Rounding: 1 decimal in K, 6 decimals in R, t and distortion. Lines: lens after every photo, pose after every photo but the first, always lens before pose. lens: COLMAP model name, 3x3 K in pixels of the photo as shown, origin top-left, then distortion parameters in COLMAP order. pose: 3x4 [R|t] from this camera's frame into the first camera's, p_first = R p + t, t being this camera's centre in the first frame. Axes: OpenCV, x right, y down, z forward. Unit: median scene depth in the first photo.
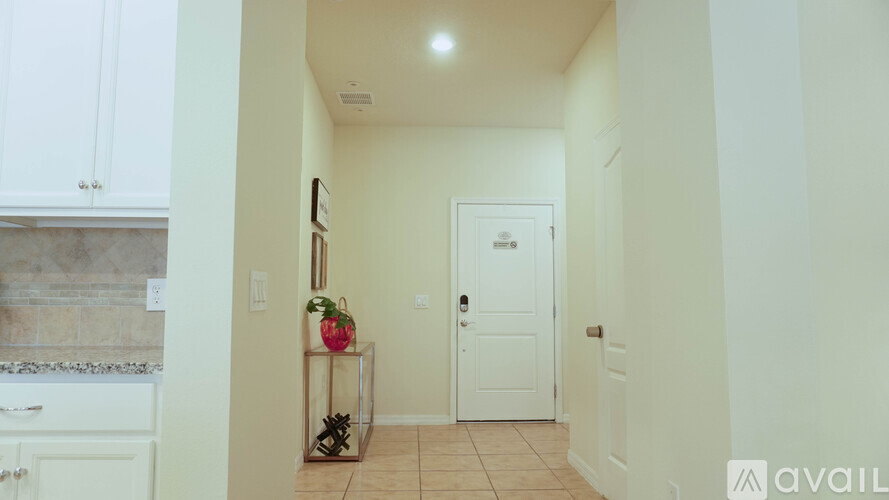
lens RADIAL K [[596.1, 0, 449.2], [0, 596.1, 252.2], [0, 0, 1]] dist [-0.033542, -0.000534]
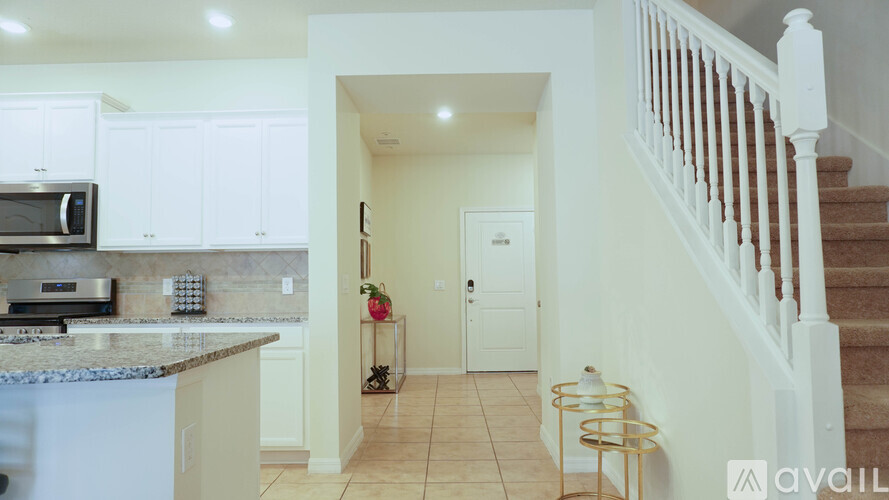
lens RADIAL K [[596.1, 0, 441.2], [0, 596.1, 249.1], [0, 0, 1]] dist [-0.033542, -0.000534]
pose [[0.997269, -0.018511, -0.071500, 0.066829], [0.020487, 0.999426, 0.026998, -0.042436], [0.070959, -0.028389, 0.997075, -0.418694]]
